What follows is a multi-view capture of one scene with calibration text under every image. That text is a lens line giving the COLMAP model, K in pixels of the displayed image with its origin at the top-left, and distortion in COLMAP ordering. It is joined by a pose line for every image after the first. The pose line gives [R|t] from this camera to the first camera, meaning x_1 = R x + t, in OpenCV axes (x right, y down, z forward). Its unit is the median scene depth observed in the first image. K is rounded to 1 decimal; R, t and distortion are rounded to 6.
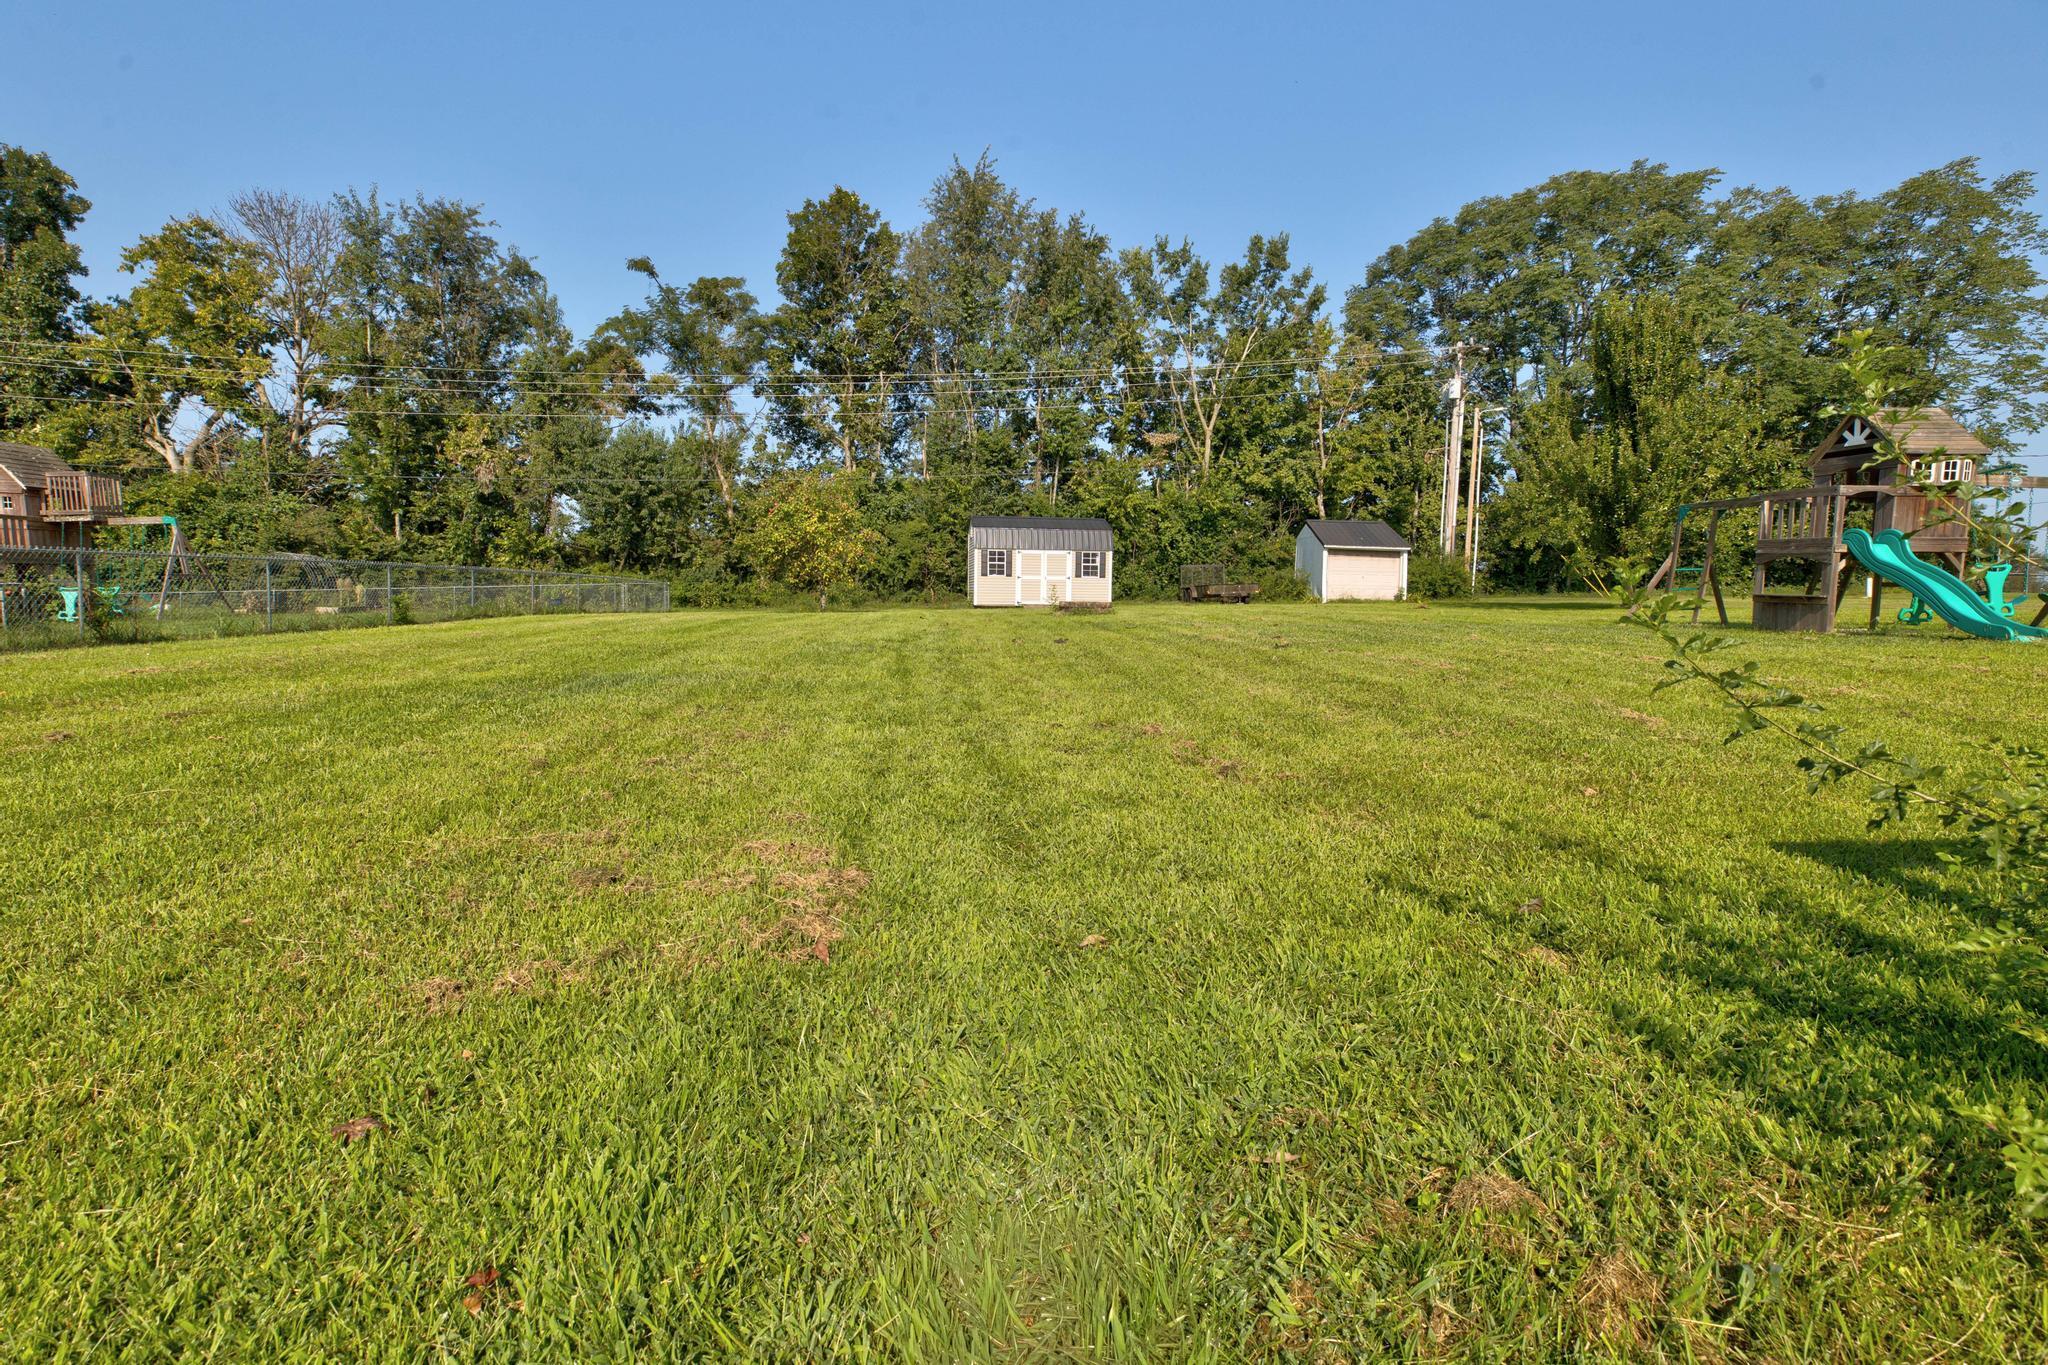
lens RADIAL K [[939.8, 0, 1024.0], [0, 939.8, 682.5], [0, 0, 1]] dist [-0.001775, -0.000408]
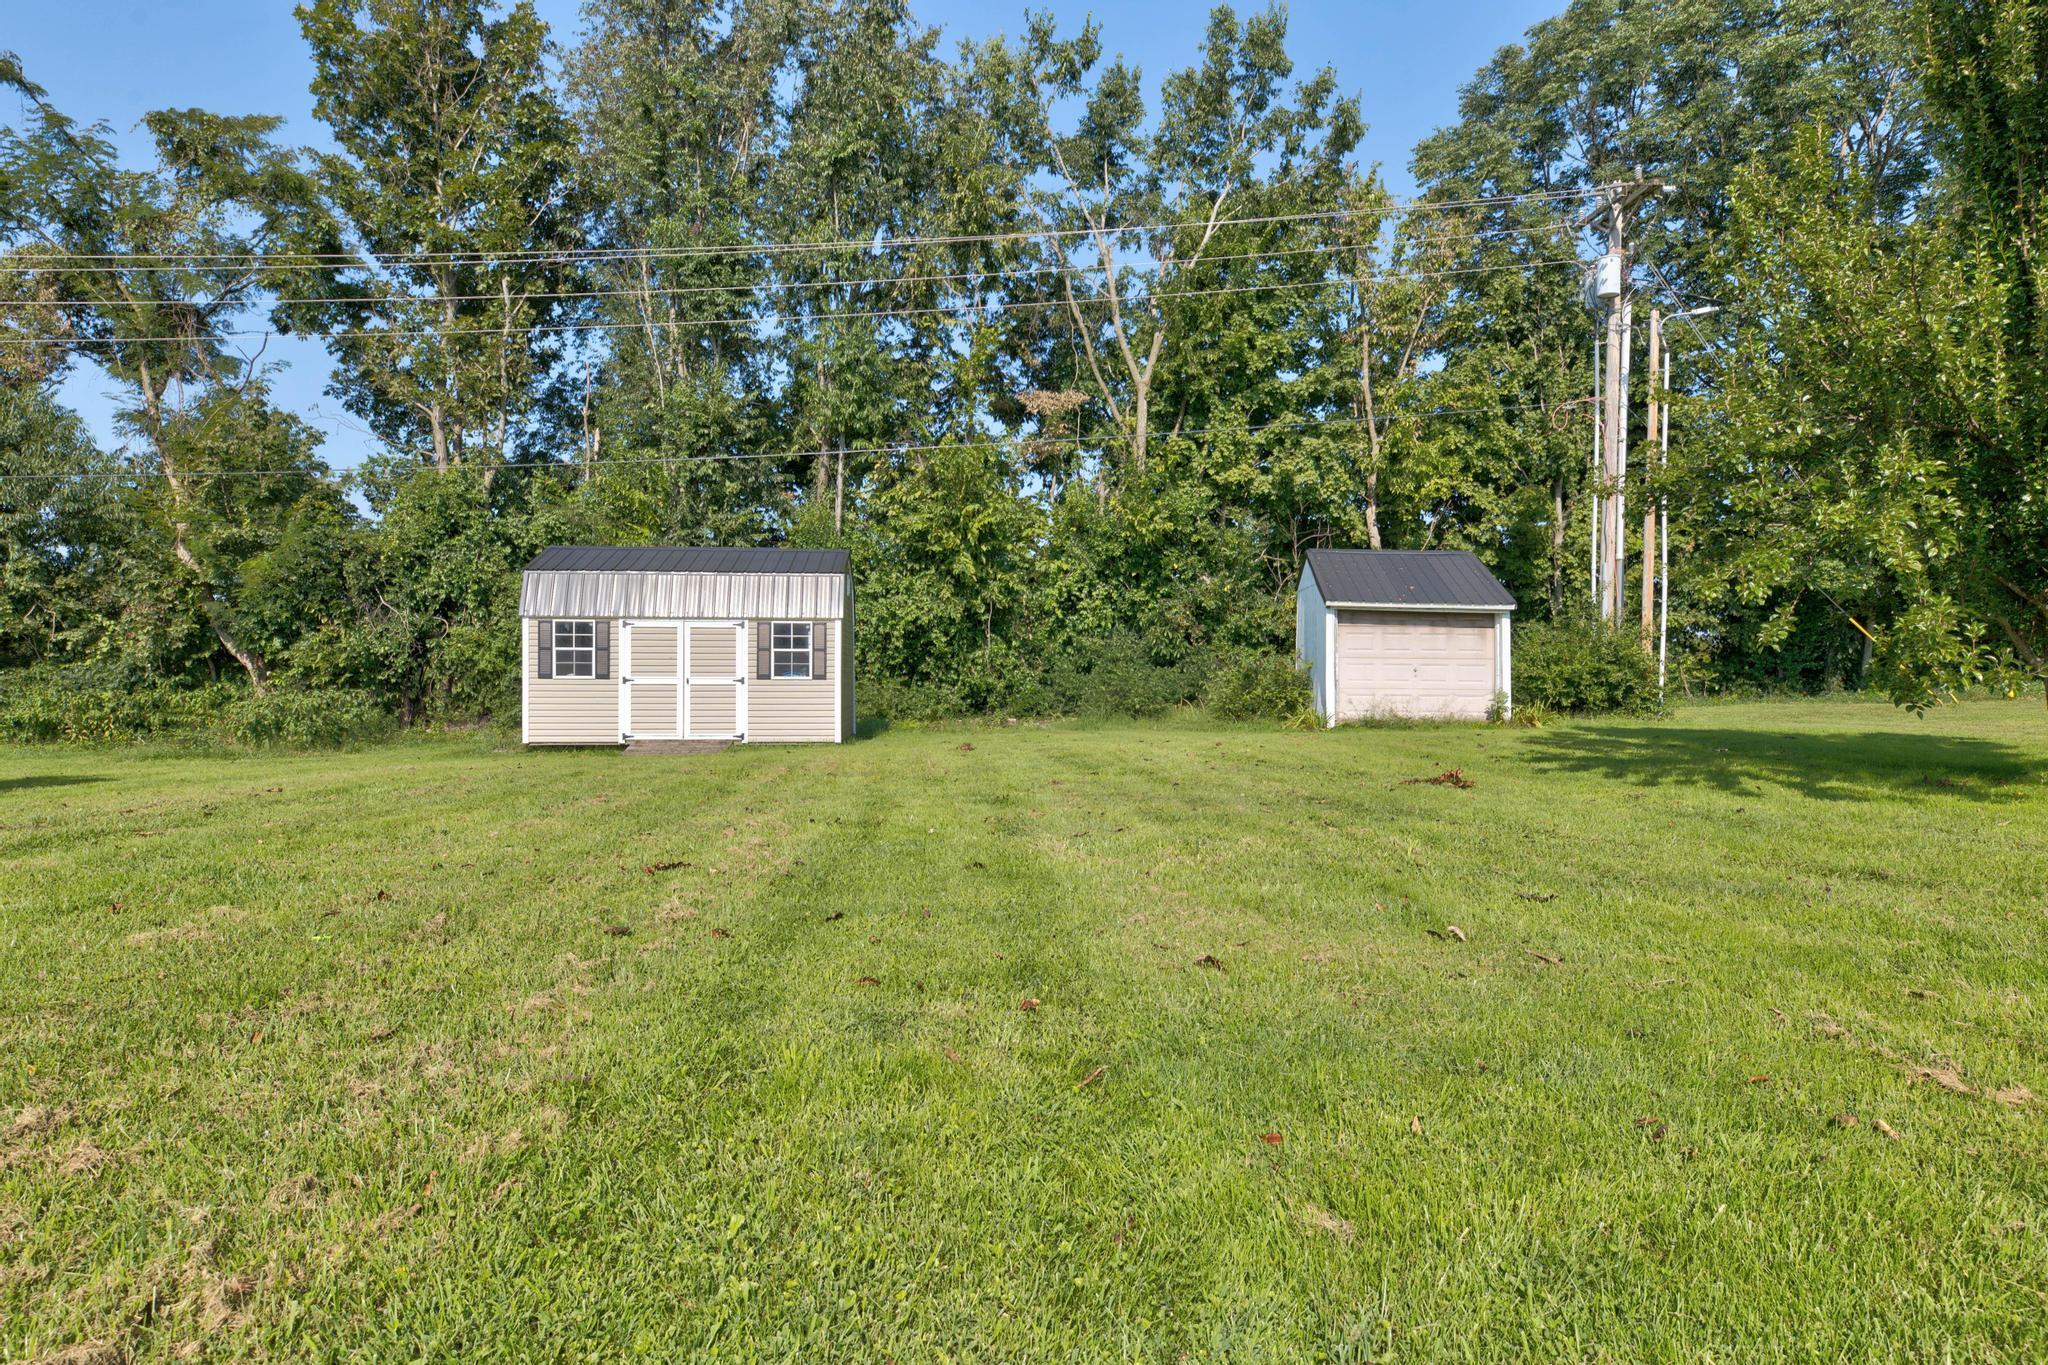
lens RADIAL K [[1237.4, 0, 1122.8], [0, 1237.4, 702.2], [0, 0, 1]] dist [-0.000217, -0.000706]
pose [[0.999905, -0.009318, -0.010128, 0.192465], [0.008583, 0.997487, -0.070325, -0.047822], [0.010758, 0.070232, 0.997473, 0.342685]]
